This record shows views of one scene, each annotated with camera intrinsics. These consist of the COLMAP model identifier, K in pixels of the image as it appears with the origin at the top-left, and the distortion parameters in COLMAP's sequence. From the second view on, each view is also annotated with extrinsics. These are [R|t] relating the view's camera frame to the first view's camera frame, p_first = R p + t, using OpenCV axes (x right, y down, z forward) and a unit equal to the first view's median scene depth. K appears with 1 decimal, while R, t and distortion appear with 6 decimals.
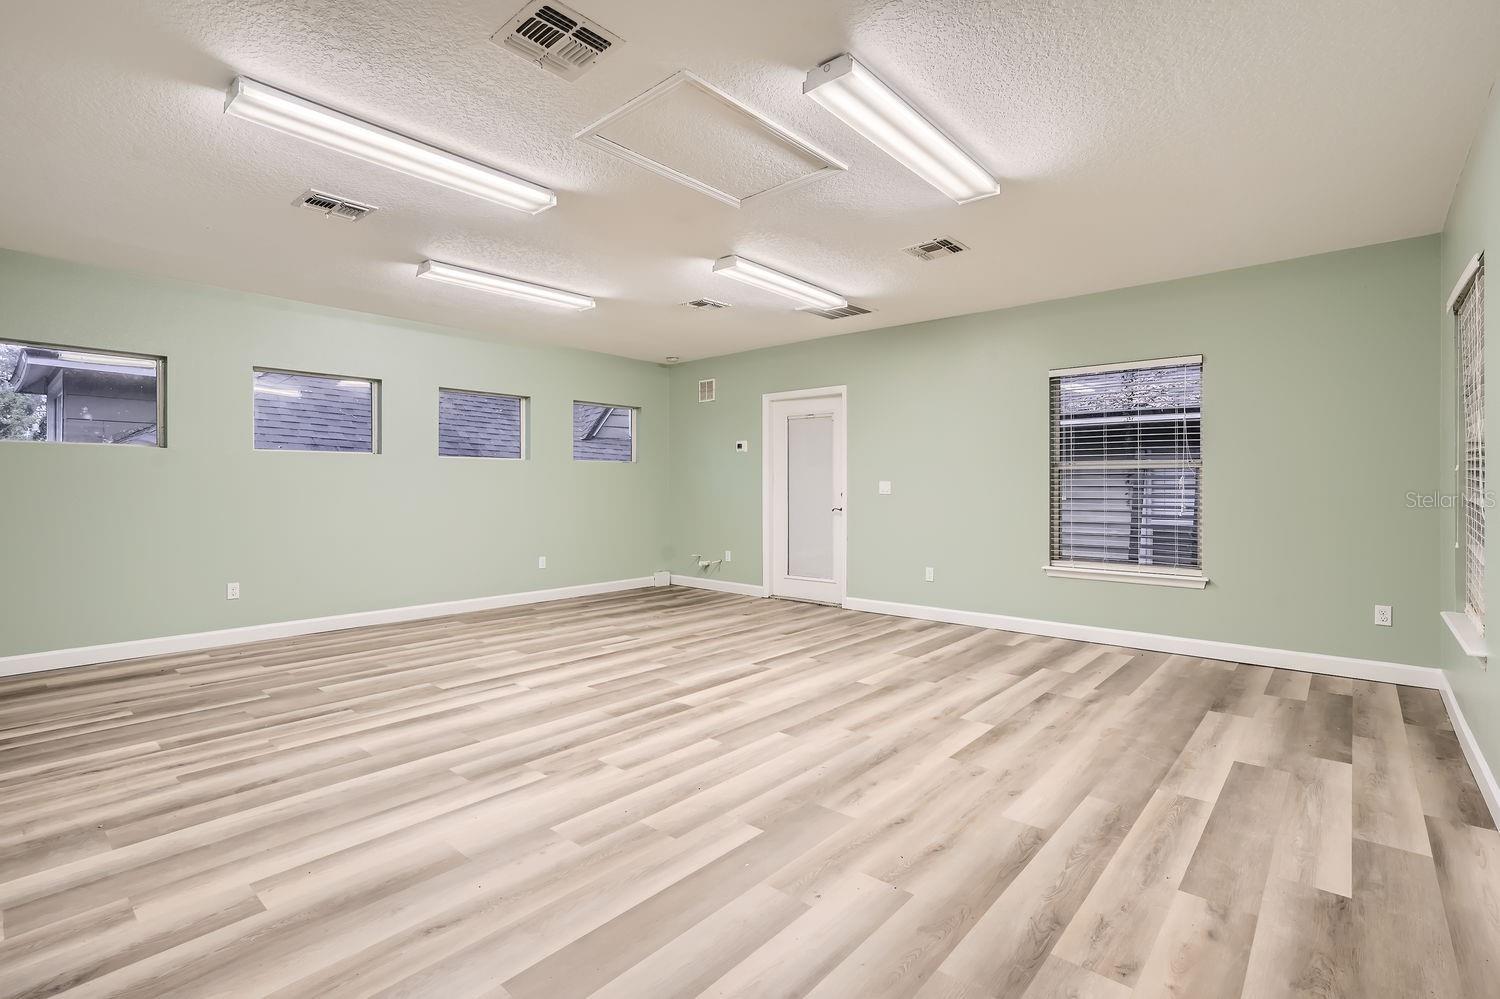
lens RADIAL K [[696.4, 0, 749.3], [0, 696.4, 500.2], [0, 0, 1]] dist [-0.012319, 0.003156]
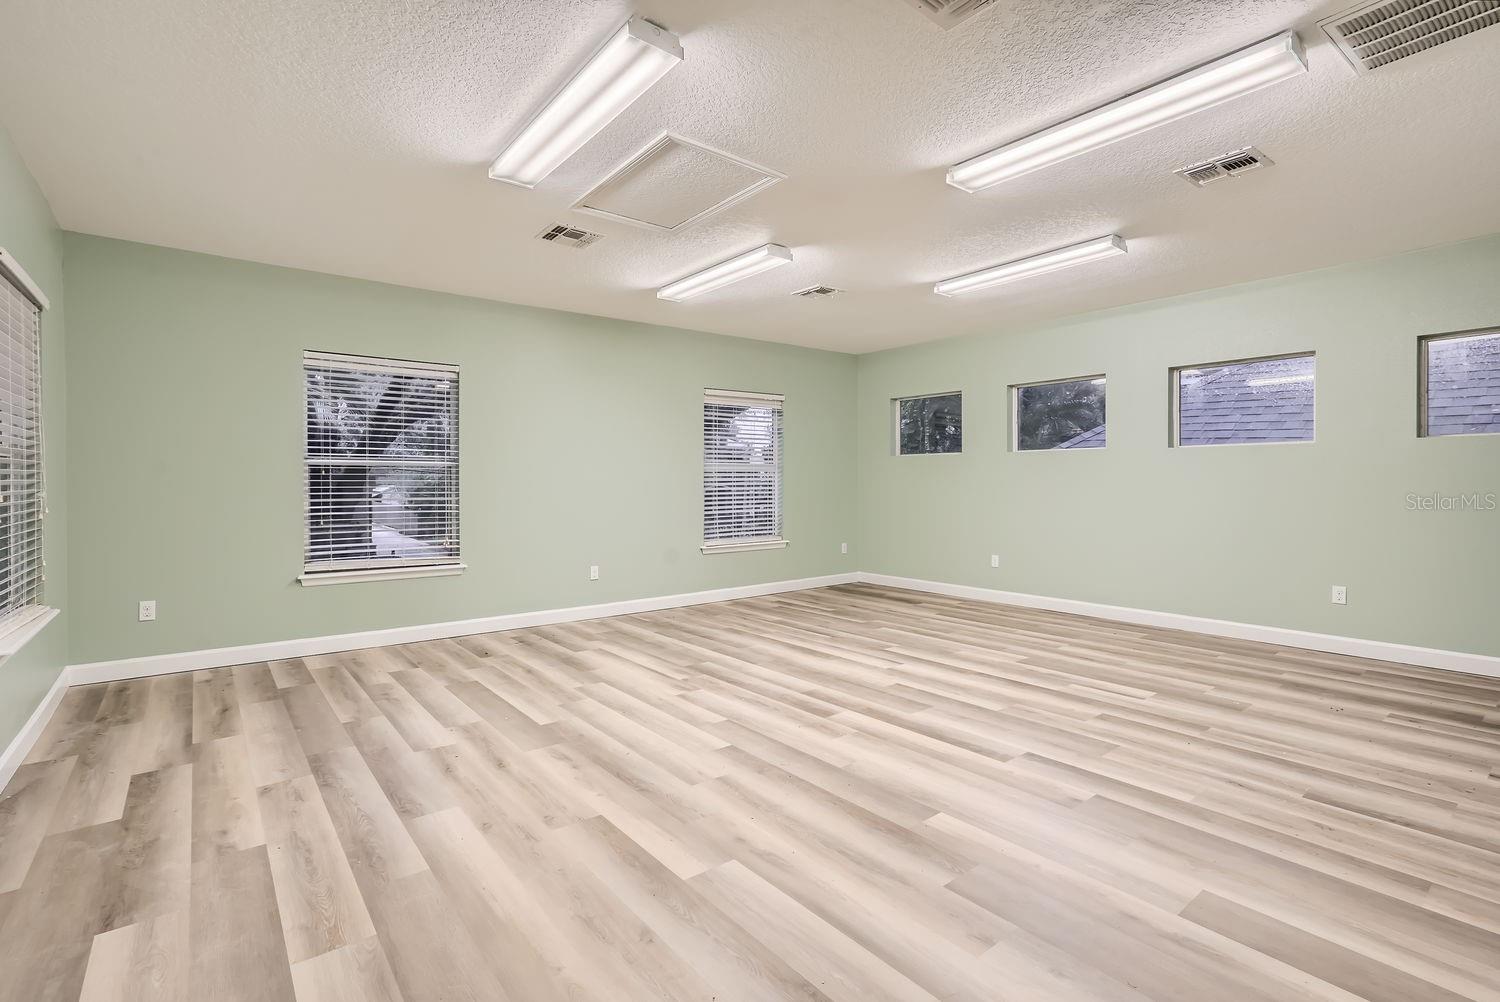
lens RADIAL K [[696.4, 0, 749.2], [0, 696.4, 493.7], [0, 0, 1]] dist [-0.012319, 0.003156]
pose [[-0.180601, 0.014082, -0.983456, 1.120198], [-0.014673, 0.999748, 0.017009, -0.022504], [0.983447, 0.017502, -0.180349, 1.398942]]
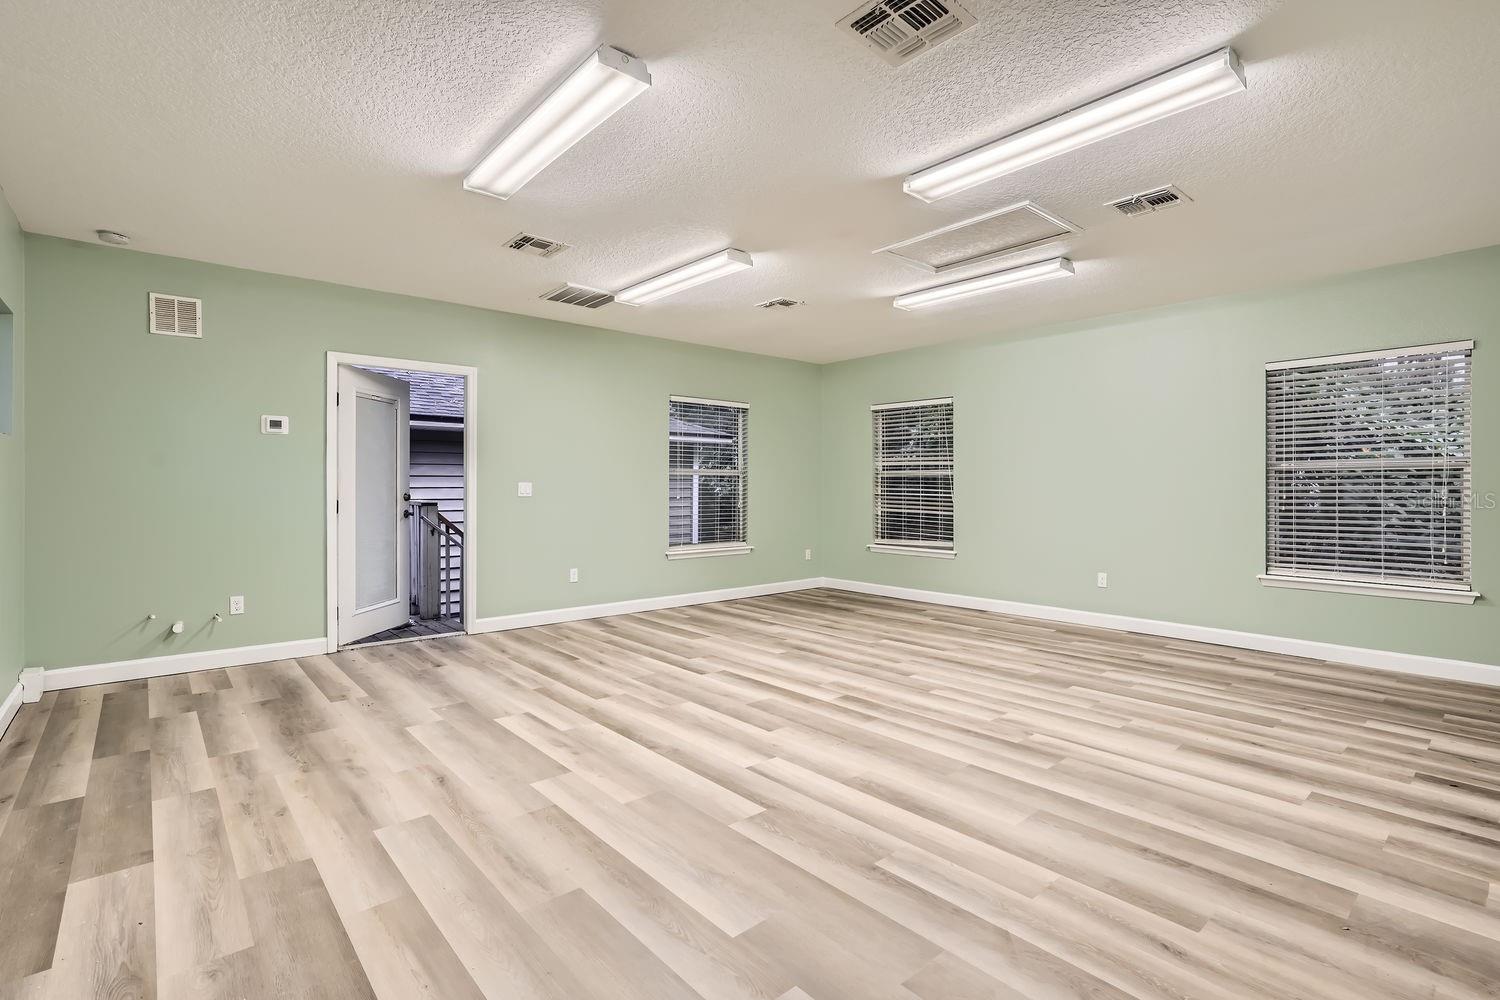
lens RADIAL K [[696.4, 0, 750.3], [0, 696.4, 486.5], [0, 0, 1]] dist [-0.012319, 0.003156]
pose [[0.131836, 0.001237, 0.991271, -1.522888], [0.018860, 0.999815, -0.003756, -0.027996], [-0.991092, 0.019191, 0.131788, 1.314764]]
